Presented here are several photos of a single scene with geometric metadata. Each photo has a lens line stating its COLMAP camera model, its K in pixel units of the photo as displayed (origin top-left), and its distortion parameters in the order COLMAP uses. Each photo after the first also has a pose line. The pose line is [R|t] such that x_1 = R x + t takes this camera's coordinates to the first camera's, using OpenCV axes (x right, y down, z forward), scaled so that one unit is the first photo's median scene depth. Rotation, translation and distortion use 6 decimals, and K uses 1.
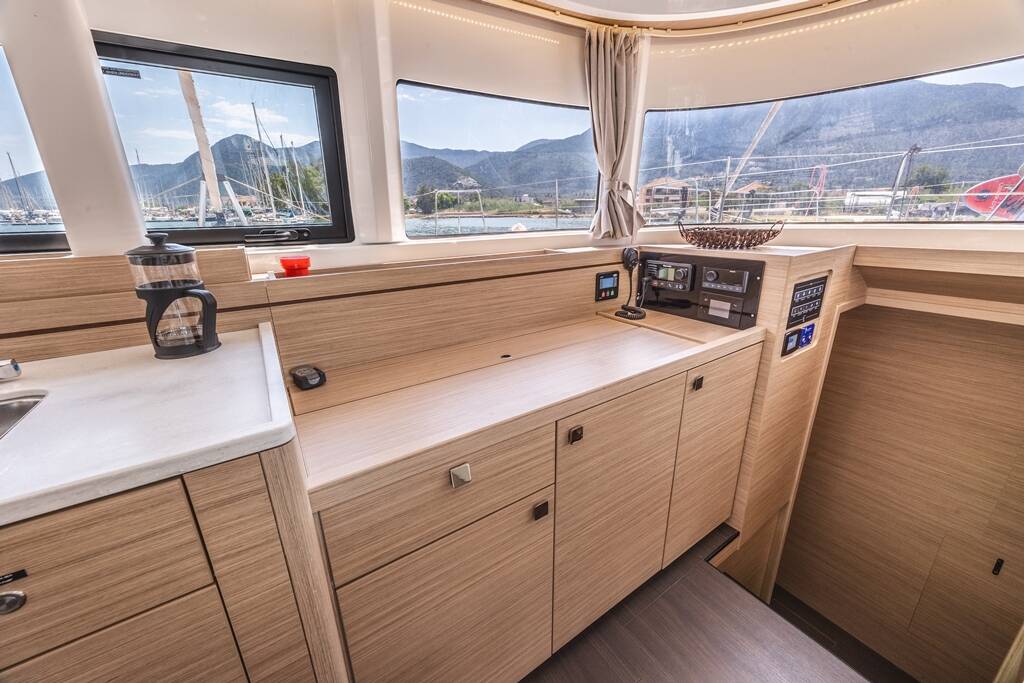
lens RADIAL K [[393.6, 0, 520.4], [0, 393.6, 335.7], [0, 0, 1]] dist [-0.000505, -0.000130]
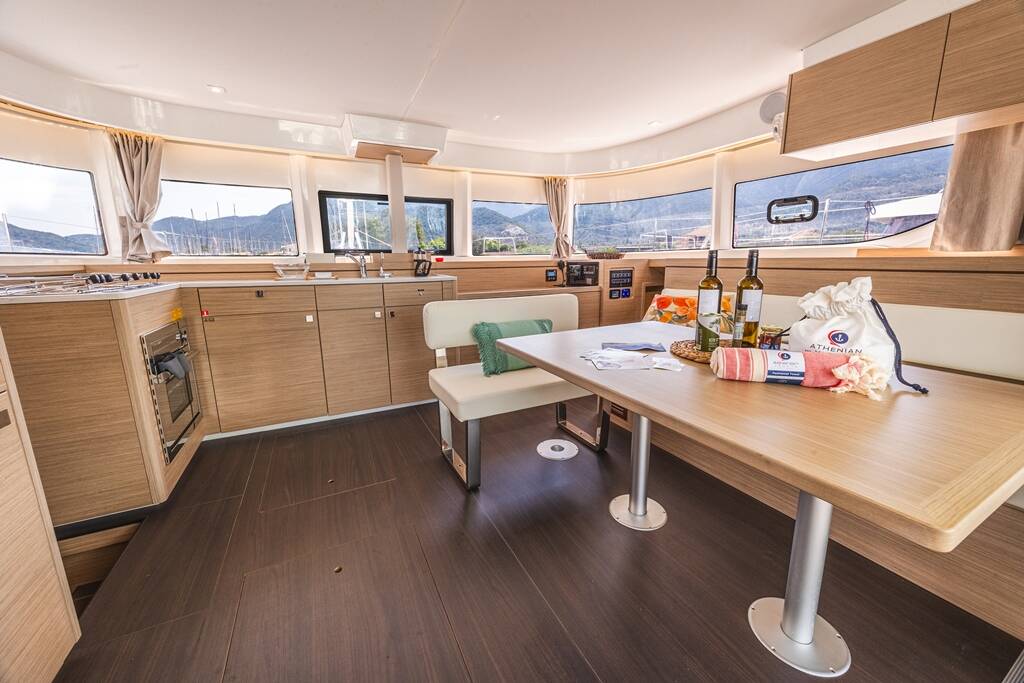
lens RADIAL K [[392.2, 0, 517.6], [0, 392.2, 327.0], [0, 0, 1]] dist [0.000125, 0.000056]
pose [[0.992991, 0.022660, -0.115999, 0.297511], [-0.037549, 0.991086, -0.127825, 0.498874], [0.112068, 0.131285, 0.984990, -1.342993]]
